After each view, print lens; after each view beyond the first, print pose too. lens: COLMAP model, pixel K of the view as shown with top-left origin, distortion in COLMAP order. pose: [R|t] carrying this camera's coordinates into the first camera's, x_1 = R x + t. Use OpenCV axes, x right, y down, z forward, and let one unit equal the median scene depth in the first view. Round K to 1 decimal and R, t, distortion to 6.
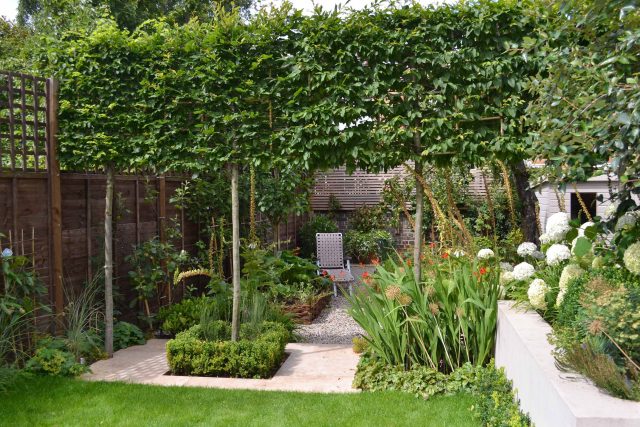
lens RADIAL K [[648.2, 0, 322.1], [0, 648.2, 215.9], [0, 0, 1]] dist [-0.048557, 0.000000]
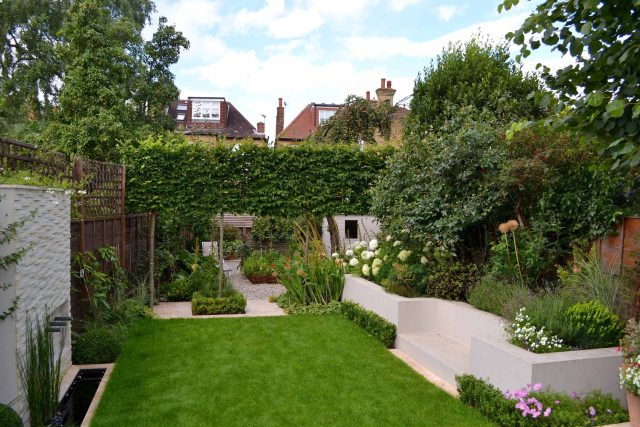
lens RADIAL K [[522.9, 0, 317.9], [0, 522.9, 218.1], [0, 0, 1]] dist [-0.086502, 0.020772]
pose [[0.921268, 0.012689, 0.388722, -0.540749], [-0.010224, 0.999912, -0.008410, -0.057457], [-0.388794, 0.003773, 0.921317, -0.711176]]
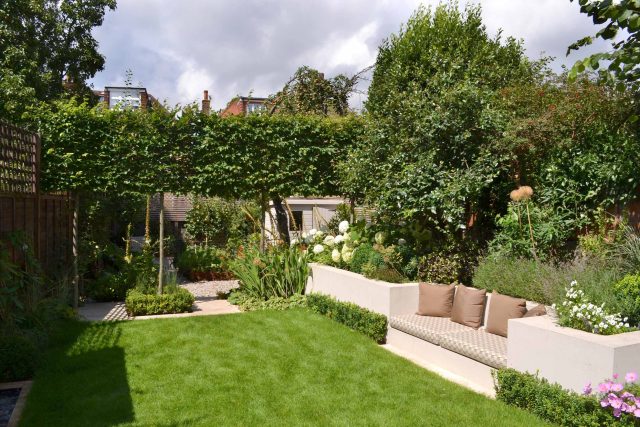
lens RADIAL K [[522.9, 0, 319.2], [0, 522.9, 218.2], [0, 0, 1]] dist [-0.086502, 0.020772]
pose [[0.849776, 0.004814, 0.527121, -0.549691], [0.004846, 0.999845, -0.016944, 0.013390], [-0.527121, 0.016953, 0.849621, -0.431461]]
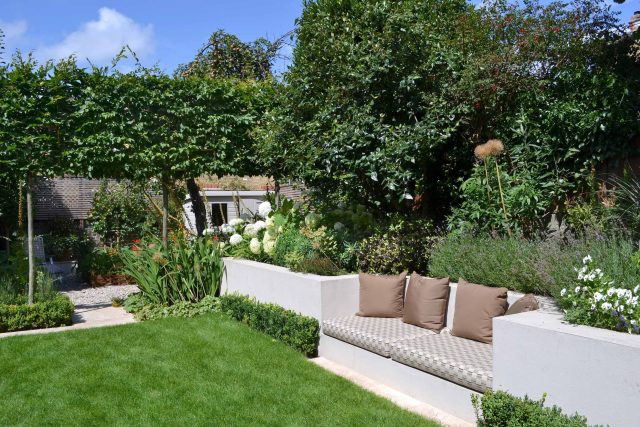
lens RADIAL K [[522.9, 0, 318.6], [0, 522.9, 215.2], [0, 0, 1]] dist [-0.086502, 0.020772]
pose [[0.782977, -0.014407, 0.621884, -0.349952], [0.036847, 0.999051, -0.023246, 0.057997], [-0.620958, 0.041115, 0.782764, -0.213741]]
